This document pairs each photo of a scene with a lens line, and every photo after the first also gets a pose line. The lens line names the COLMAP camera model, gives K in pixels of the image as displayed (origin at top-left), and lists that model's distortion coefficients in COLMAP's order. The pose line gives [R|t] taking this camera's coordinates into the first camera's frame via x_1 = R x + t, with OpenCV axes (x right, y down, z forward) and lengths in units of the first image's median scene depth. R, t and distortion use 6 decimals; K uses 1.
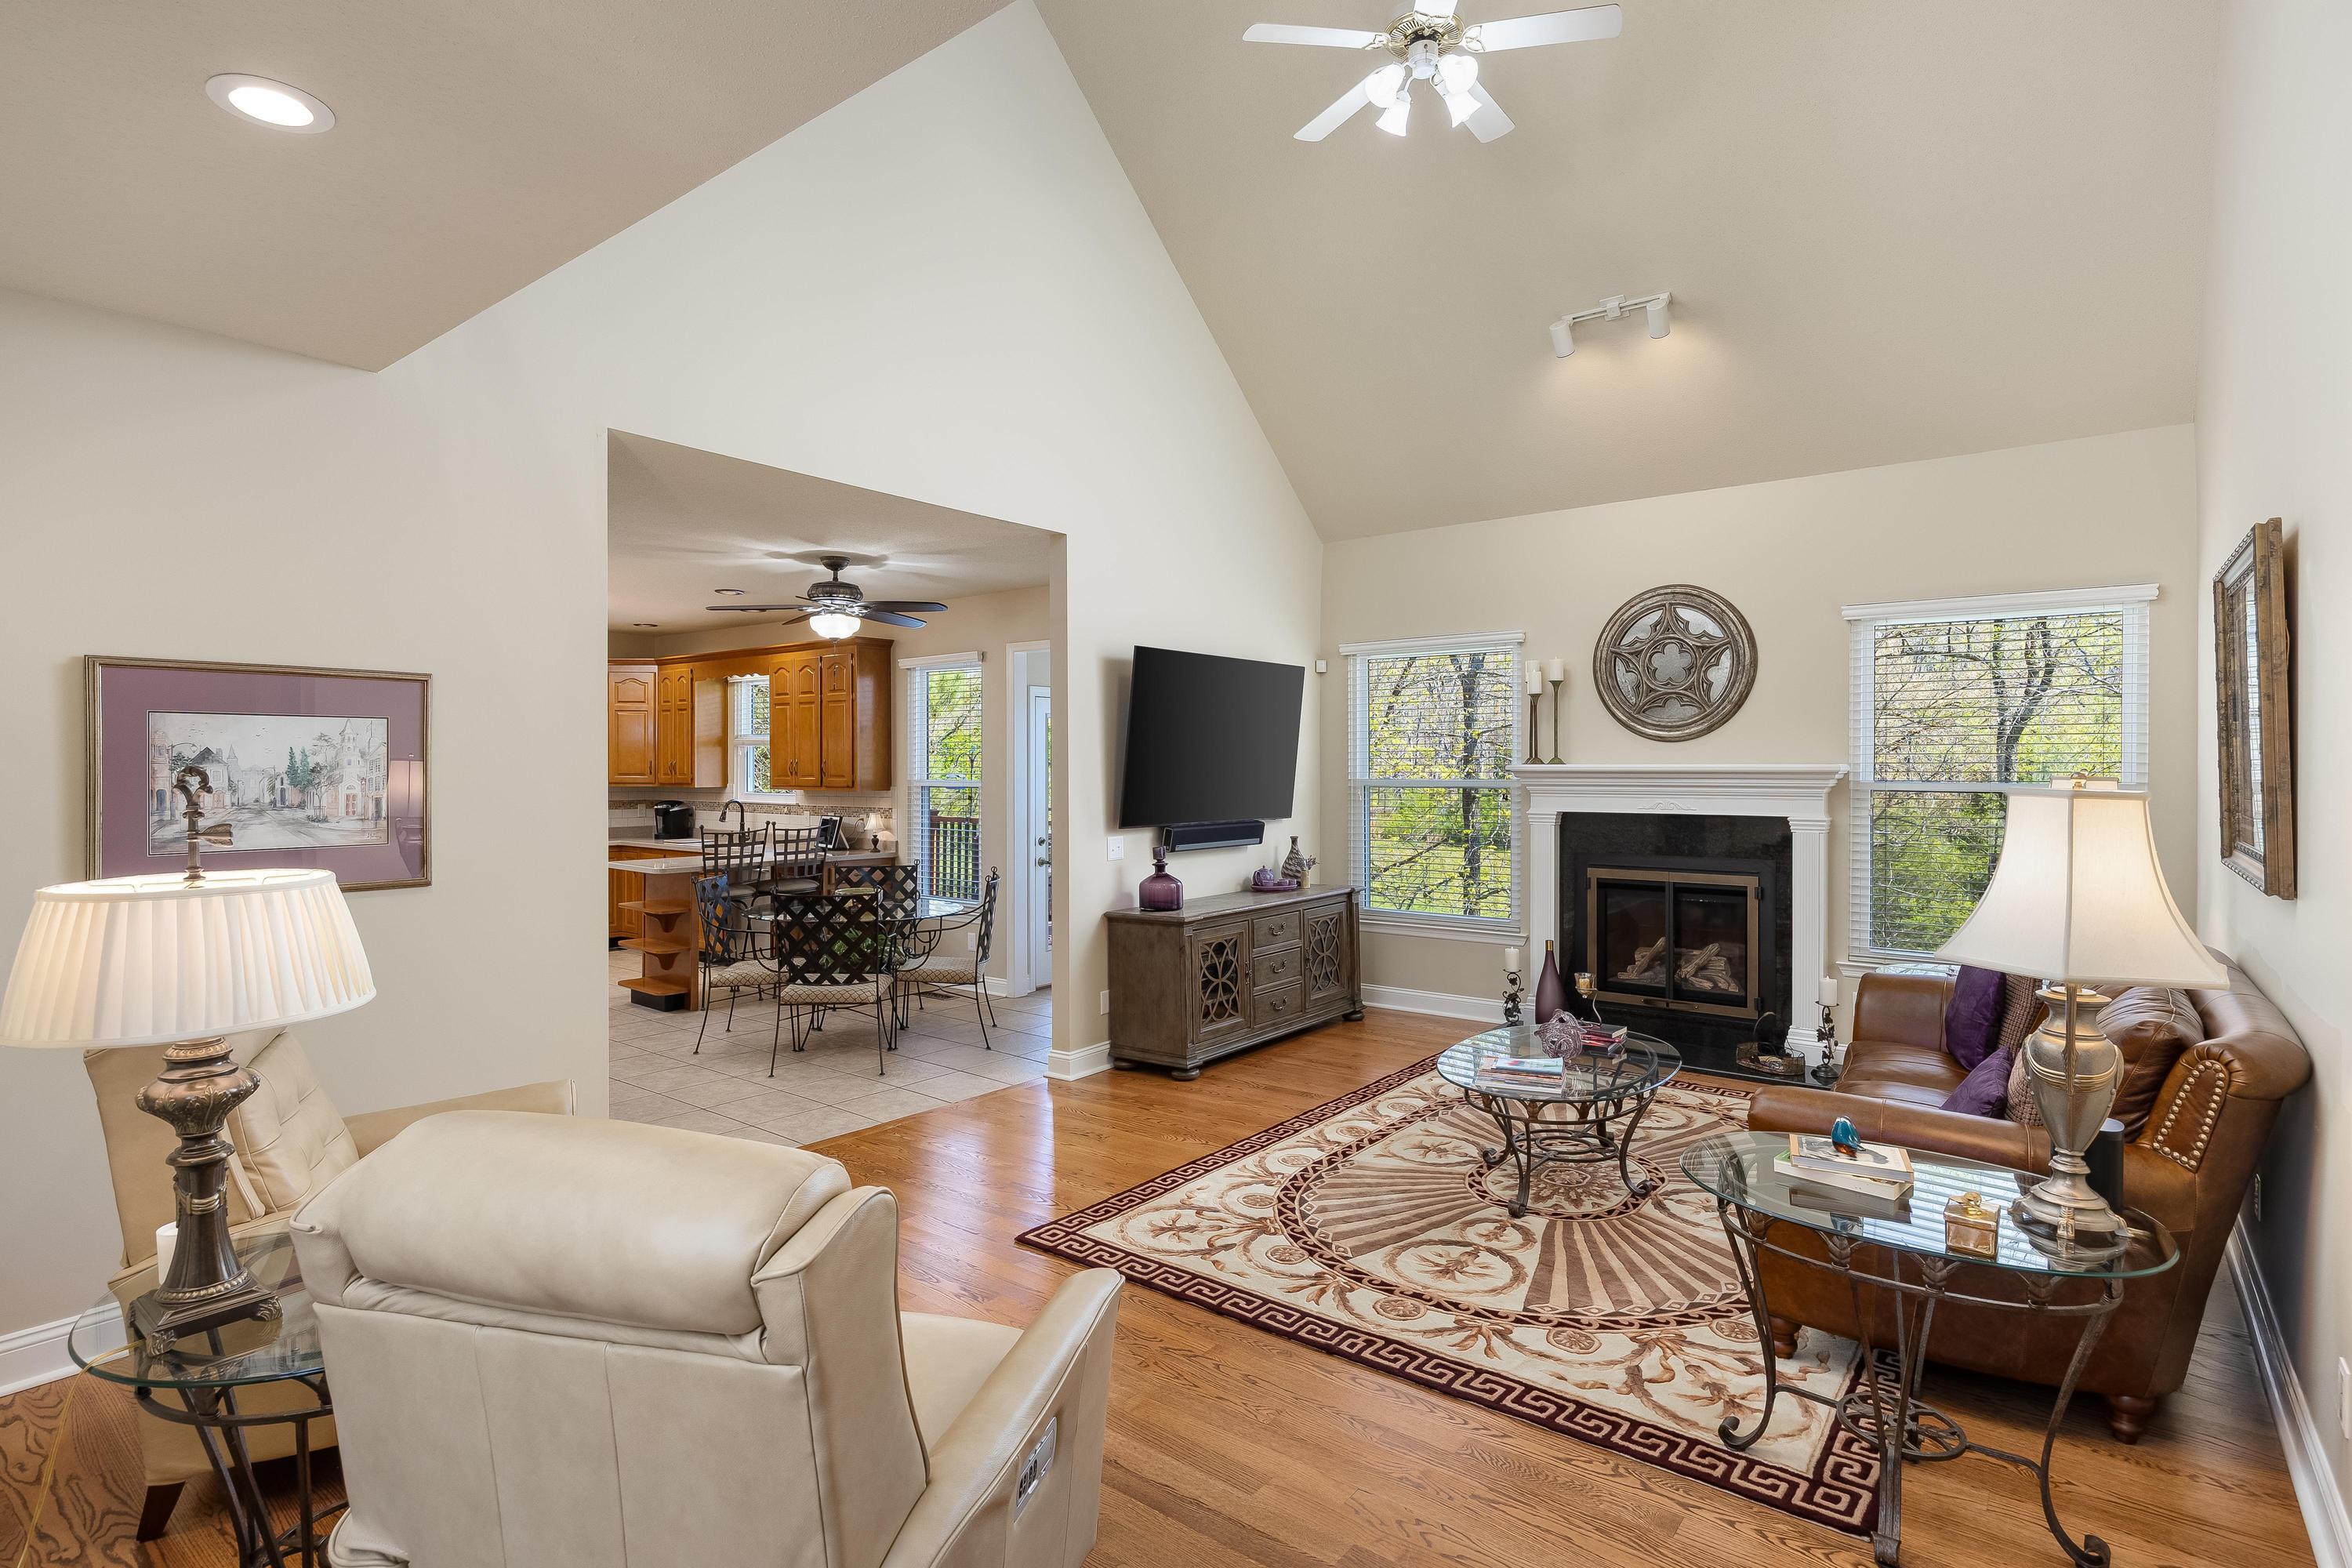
lens RADIAL K [[1169.3, 0, 1163.1], [0, 1169.3, 774.8], [0, 0, 1]] dist [-0.013106, 0.000245]
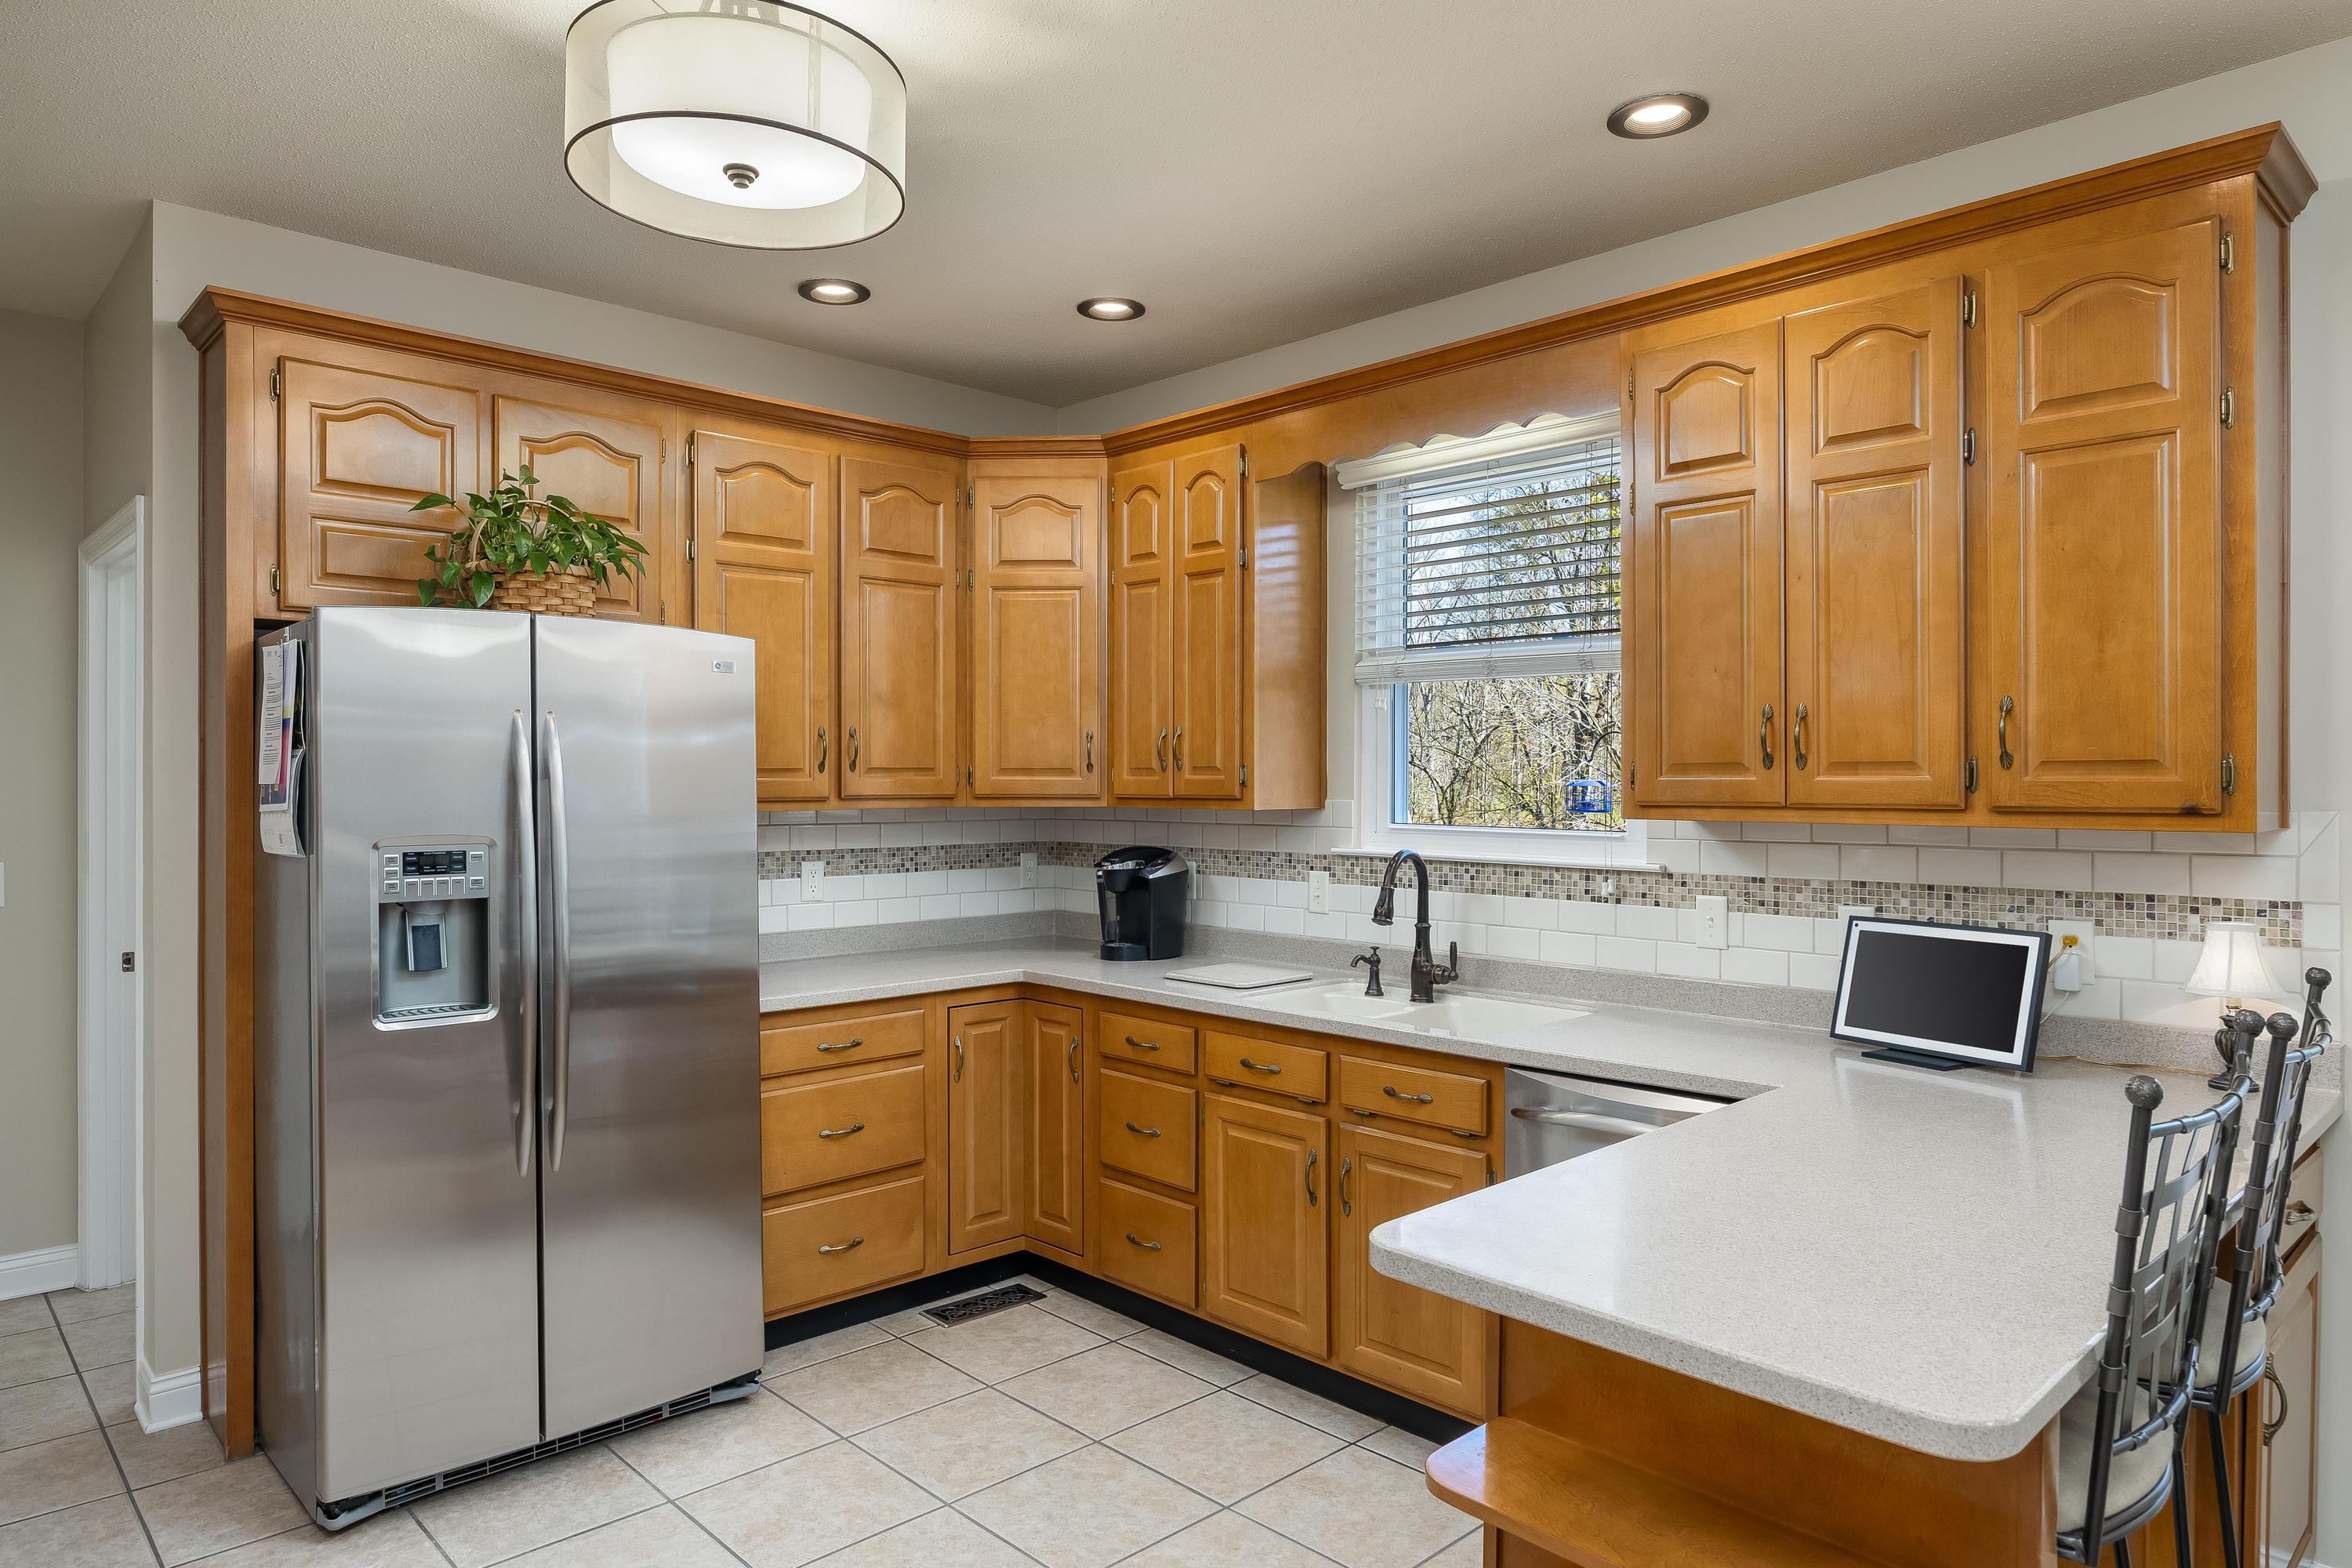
lens RADIAL K [[1432.9, 0, 1183.6], [0, 1432.9, 784.5], [0, 0, 1]] dist [0.009187, 0.001930]
pose [[0.991101, -0.000187, -0.133114, -0.786737], [-0.000016, 0.999999, -0.001524, 0.009098], [0.133114, 0.001513, 0.991100, 1.285693]]
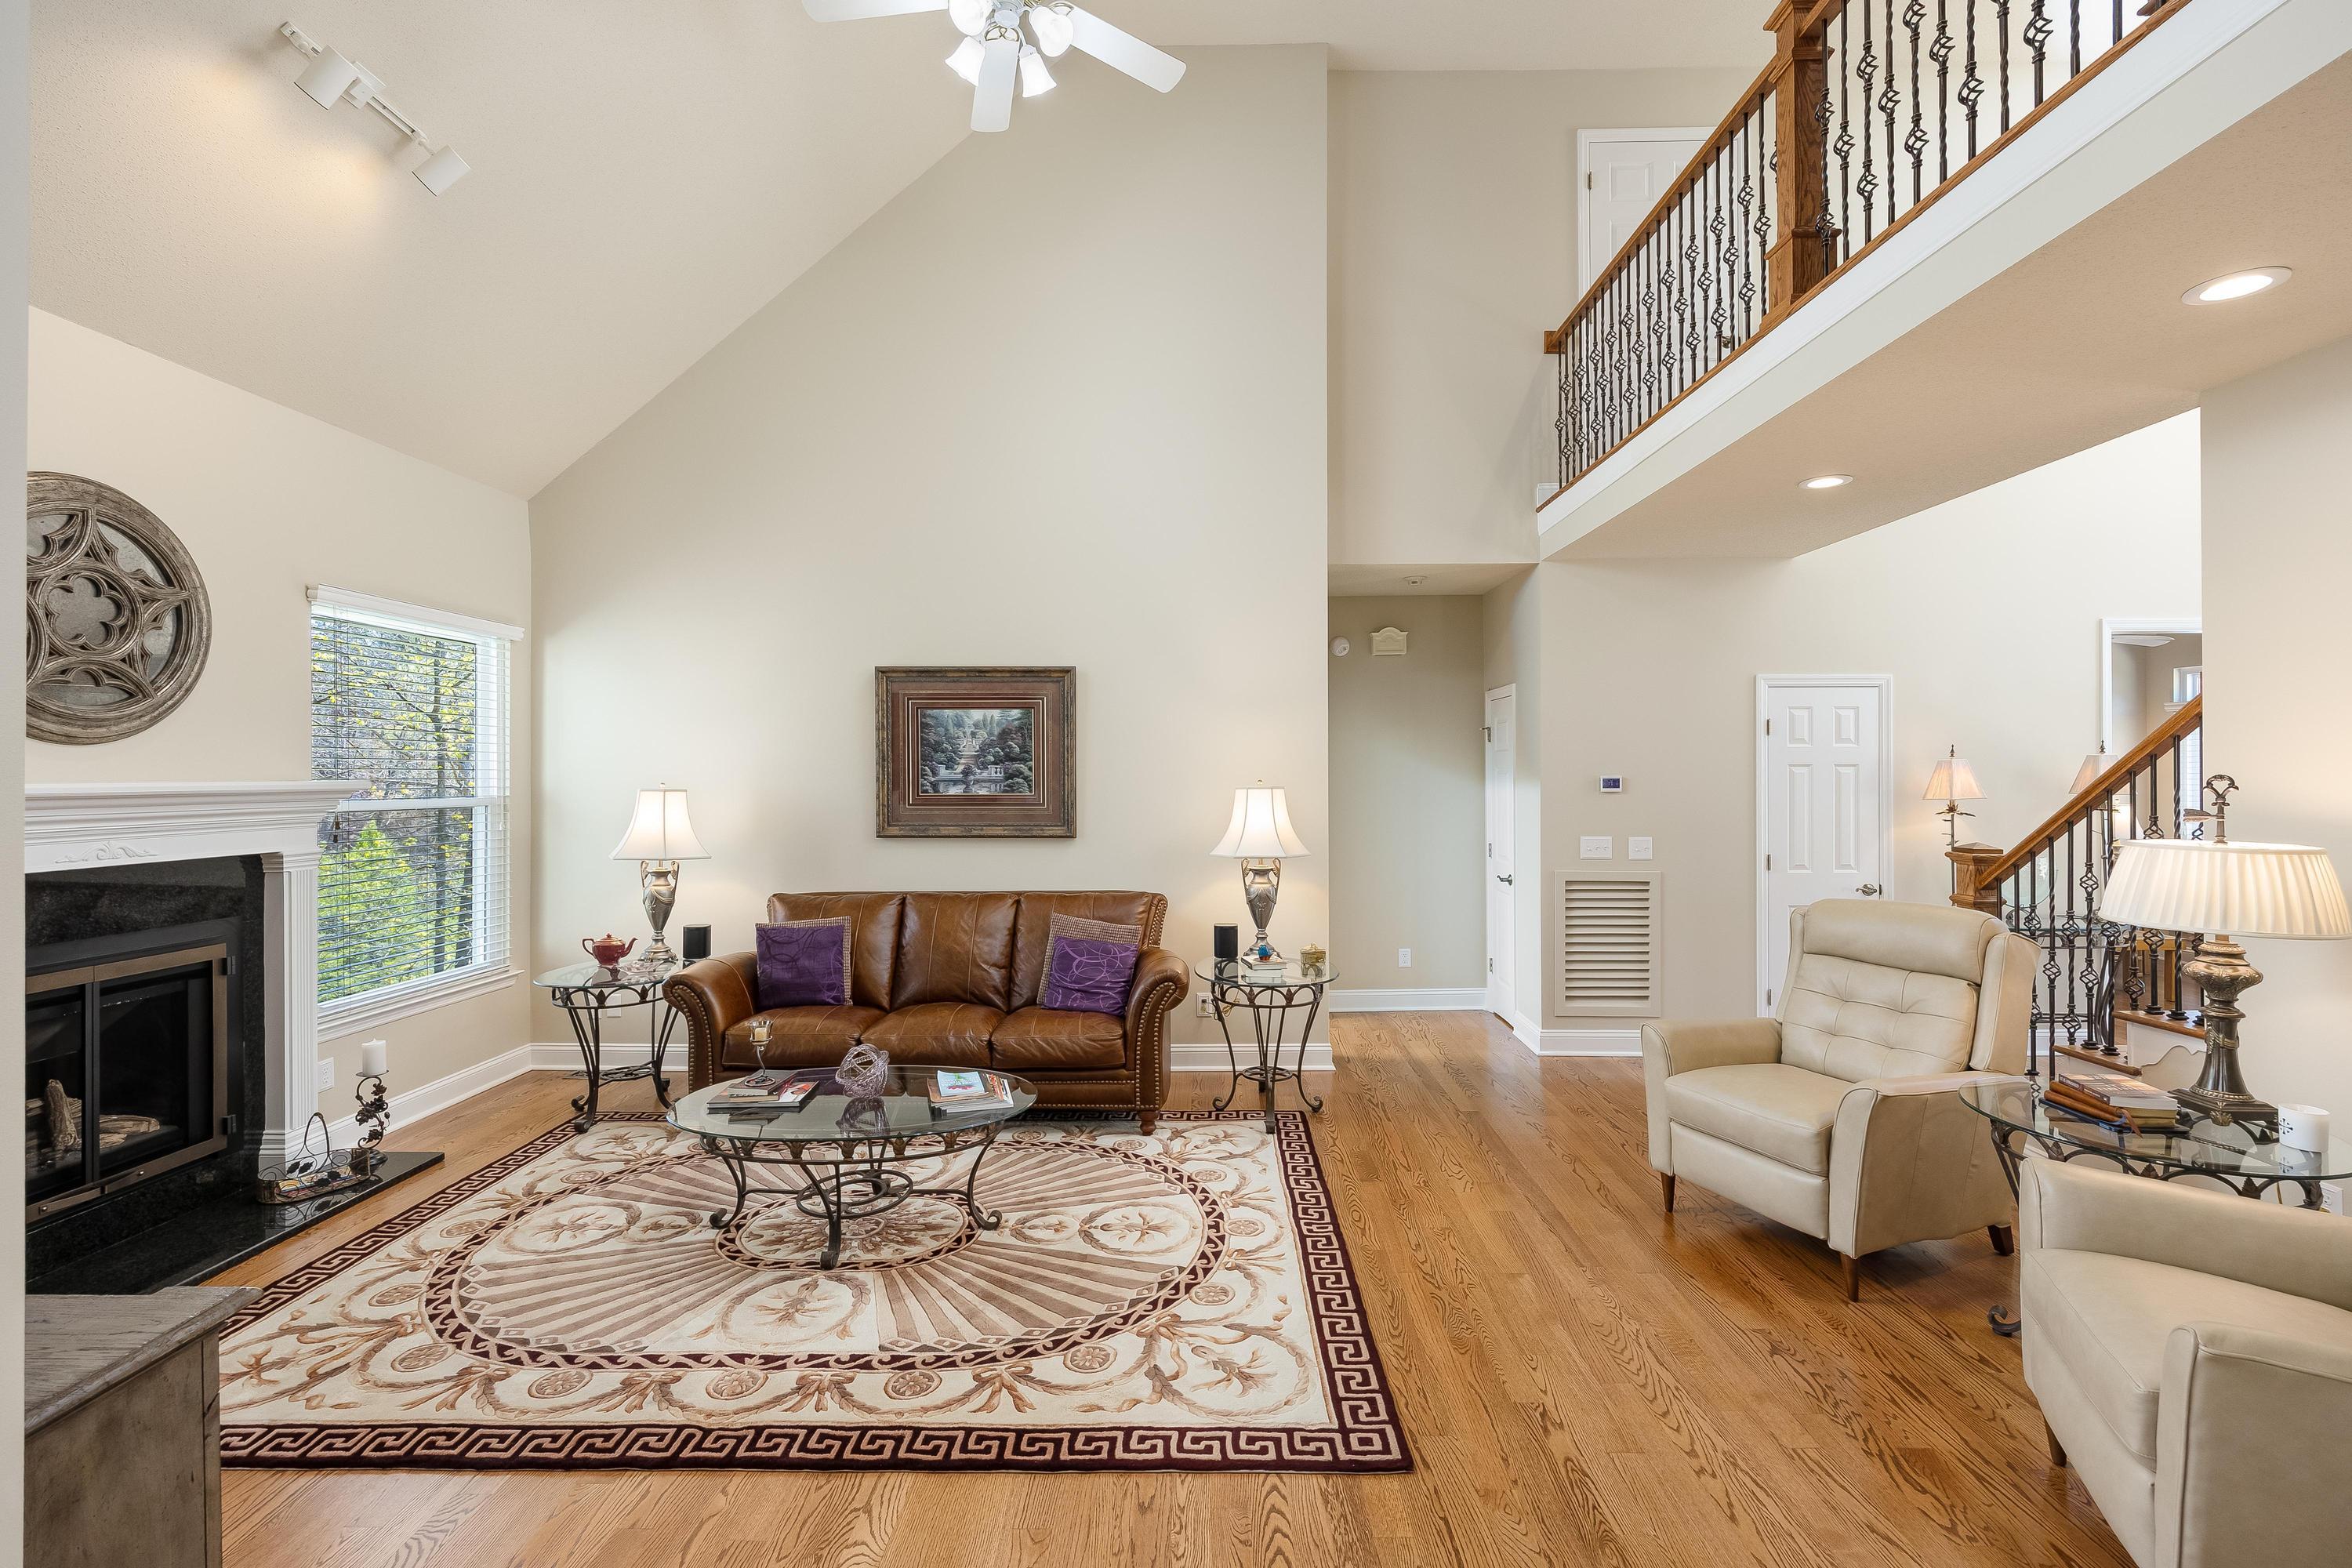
lens RADIAL K [[1003.6, 0, 1183.6], [0, 1003.6, 783.8], [0, 0, 1]] dist [-0.010289, 0.000705]
pose [[-0.612157, -0.003112, 0.790730, -0.418078], [0.008702, 0.999905, 0.010672, -0.013768], [-0.790688, 0.013414, -0.612072, 1.197667]]
